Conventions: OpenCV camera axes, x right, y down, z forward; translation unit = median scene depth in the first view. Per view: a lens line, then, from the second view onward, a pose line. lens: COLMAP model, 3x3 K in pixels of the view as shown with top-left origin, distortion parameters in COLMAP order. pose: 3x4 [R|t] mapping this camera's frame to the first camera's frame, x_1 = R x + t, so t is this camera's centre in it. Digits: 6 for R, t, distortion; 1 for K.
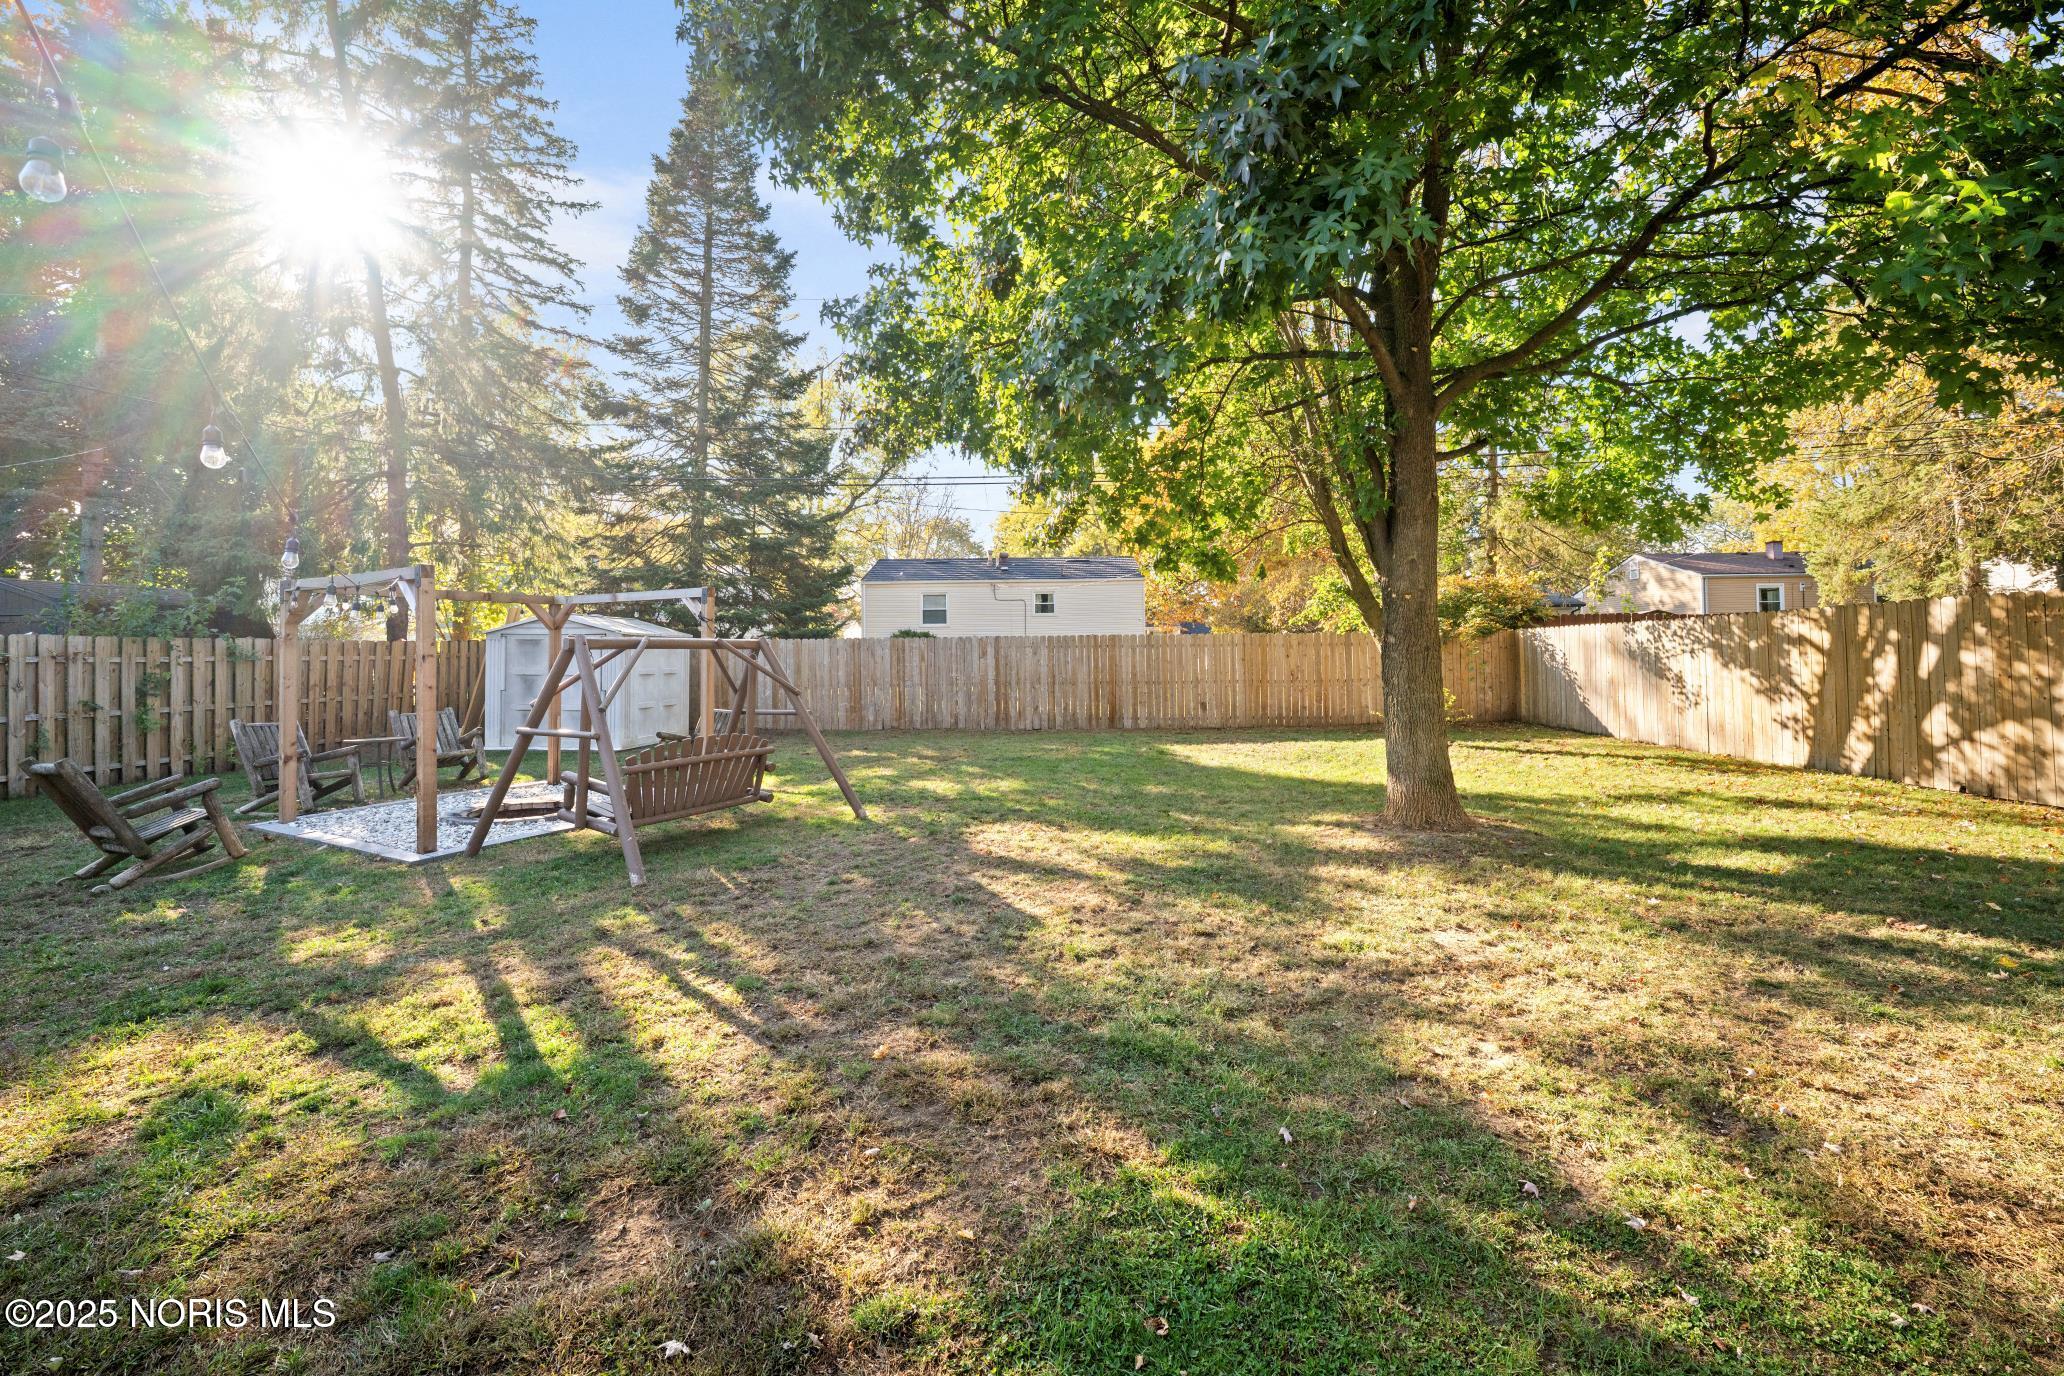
lens RADIAL K [[820.7, 0, 1040.4], [0, 820.7, 669.6], [0, 0, 1]] dist [-0.002991, -0.000352]
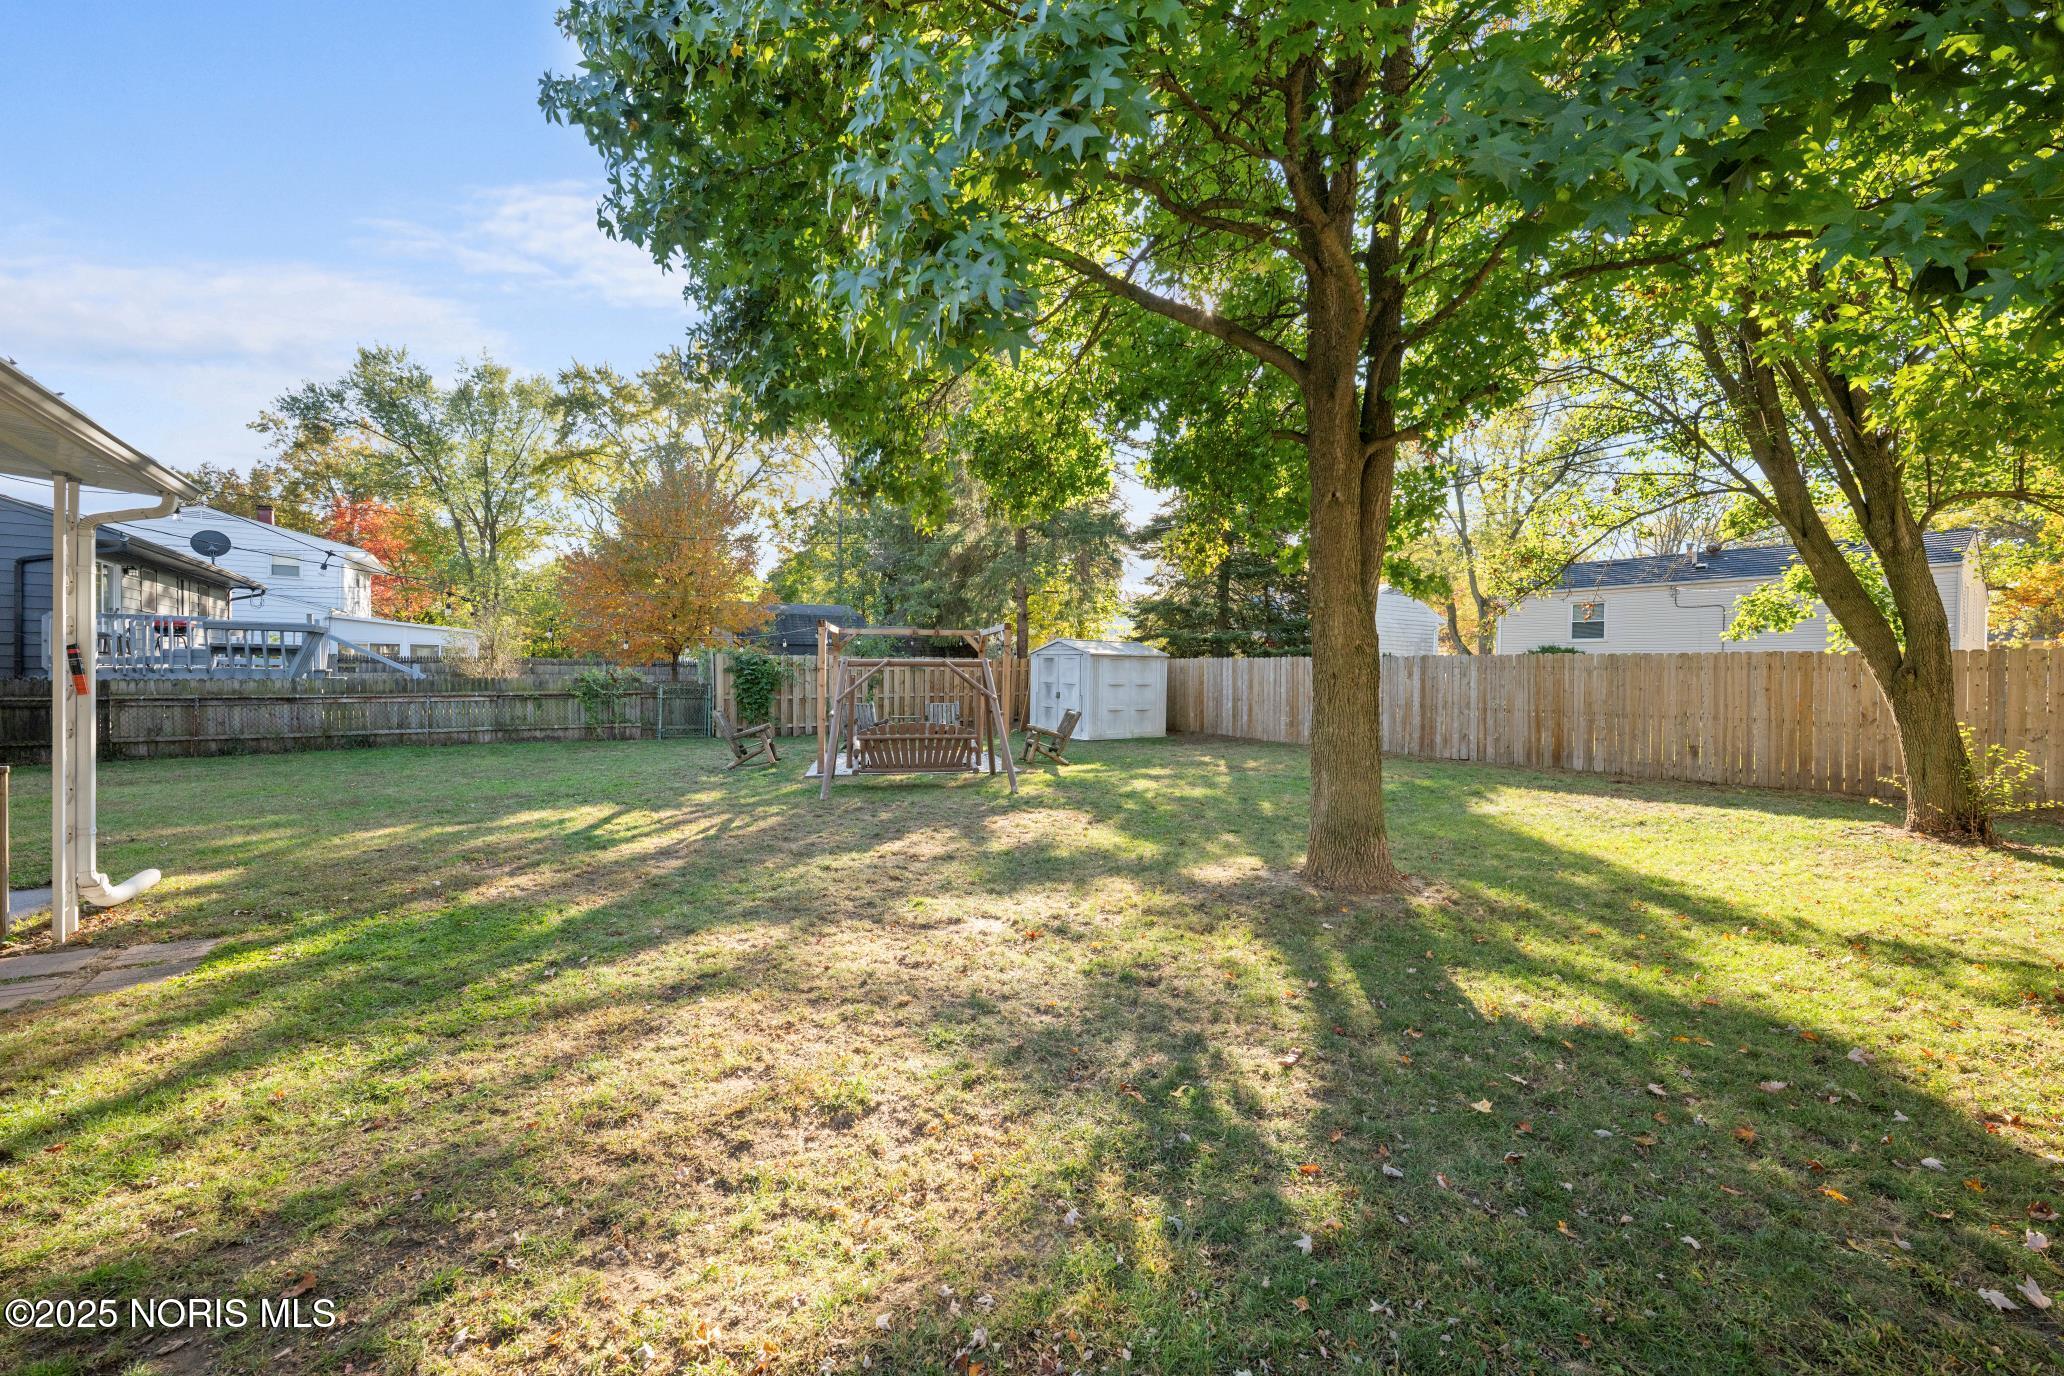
lens RADIAL K [[820.7, 0, 1059.8], [0, 820.7, 673.0], [0, 0, 1]] dist [-0.002991, -0.000352]
pose [[0.632506, 0.018618, -0.774332, 0.712336], [-0.029243, 0.999572, 0.000147, -0.014913], [0.774003, 0.022551, 0.632780, 0.165986]]
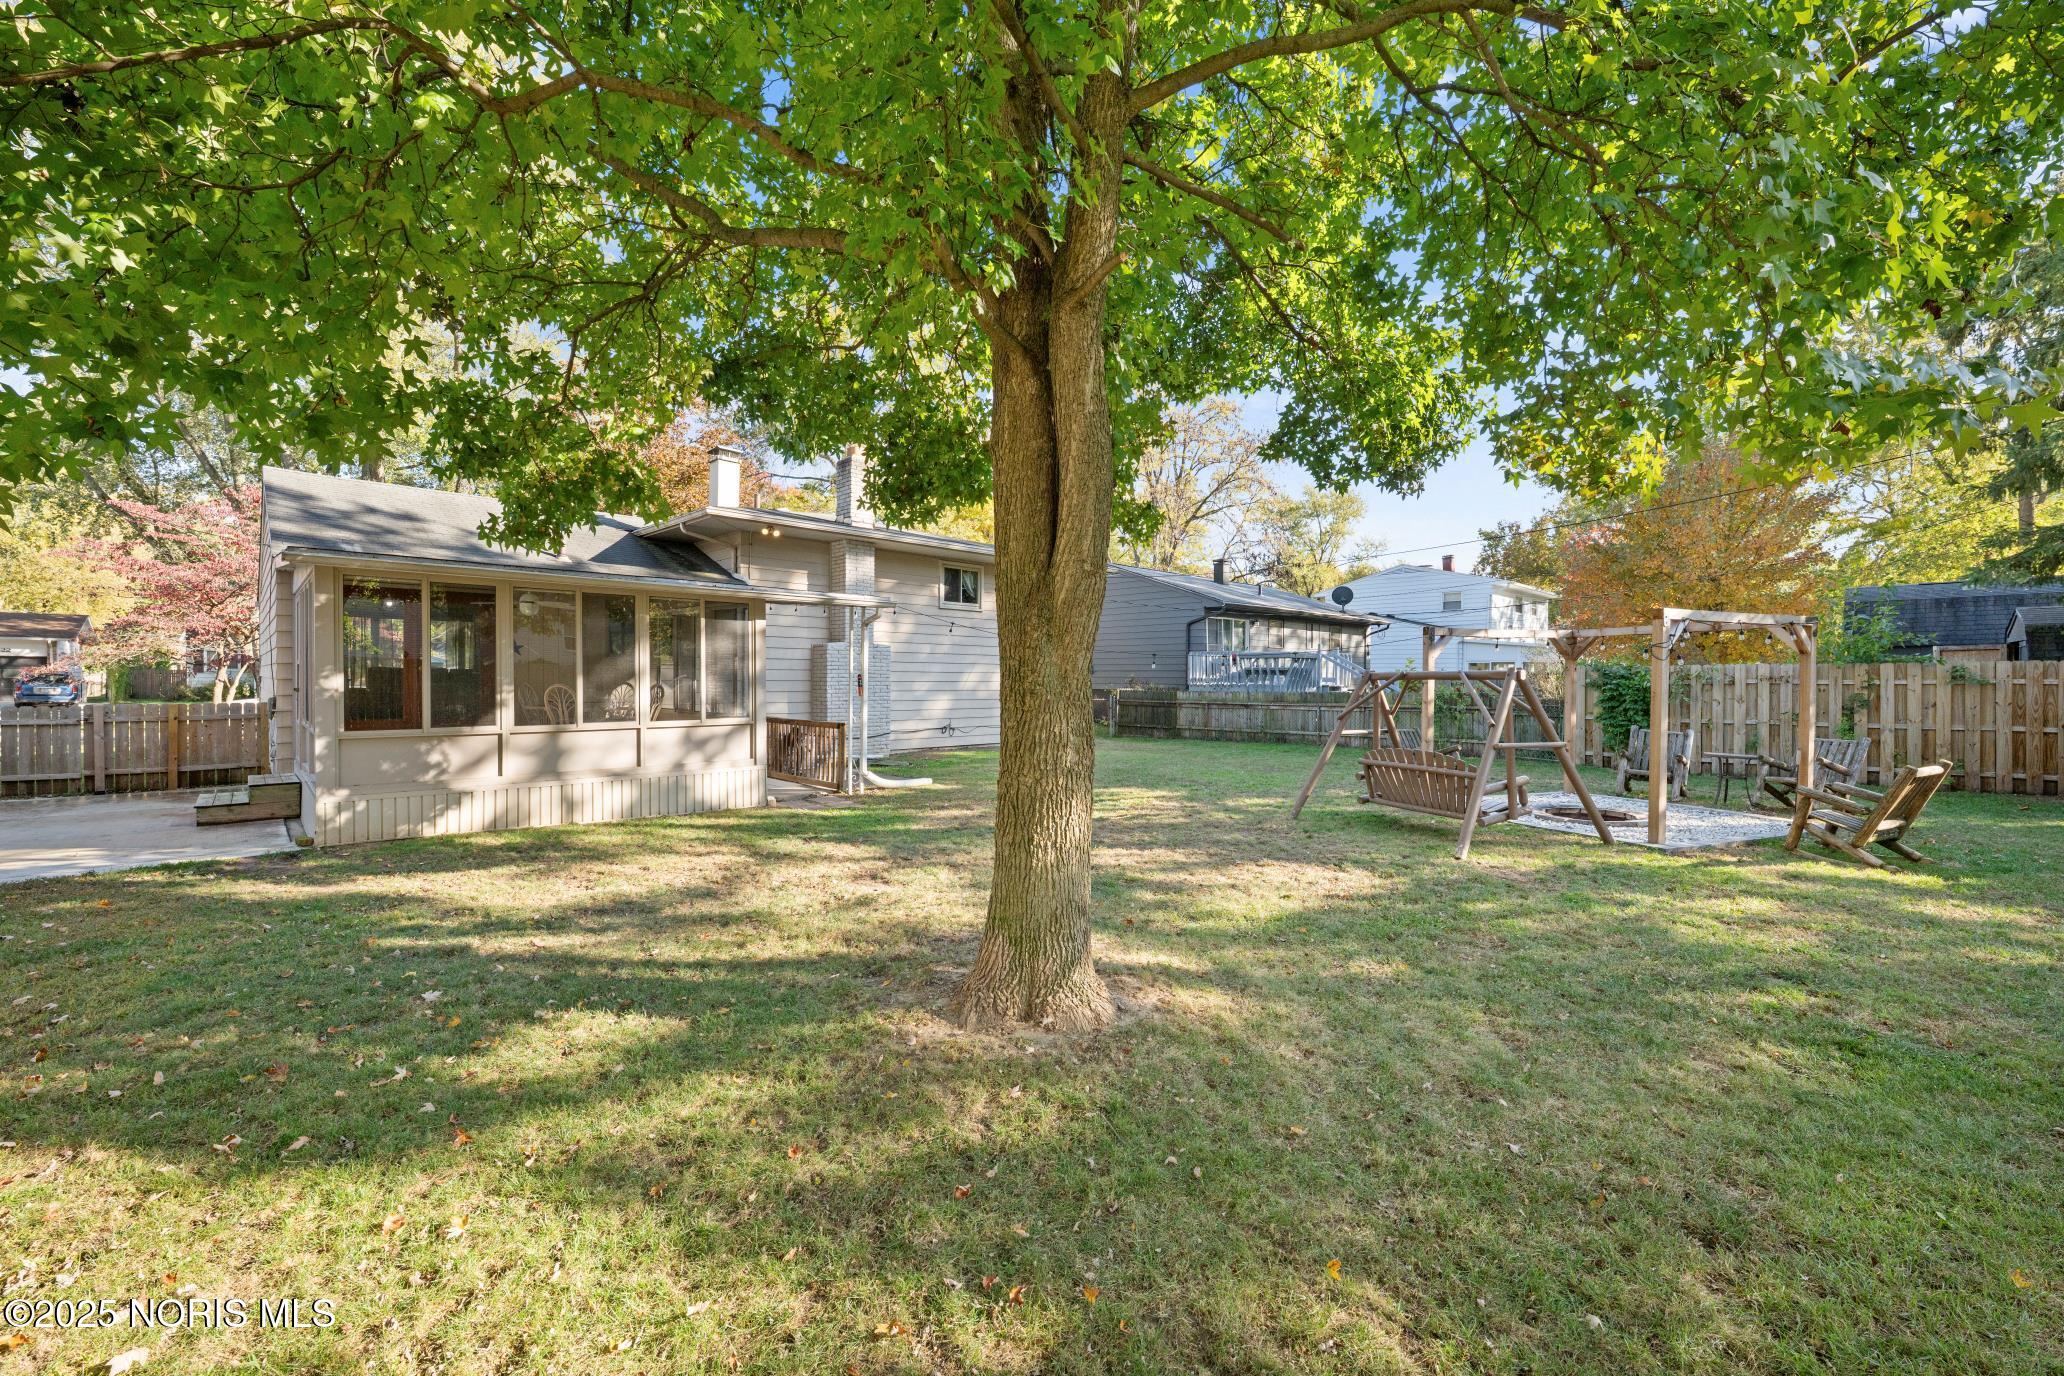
lens RADIAL K [[820.7, 0, 1016.6], [0, 820.7, 682.6], [0, 0, 1]] dist [-0.002991, -0.000352]
pose [[-0.682297, 0.011809, -0.730979, 0.677928], [-0.008043, 0.999688, 0.023657, -0.032922], [0.731031, 0.022020, -0.681989, 1.051055]]
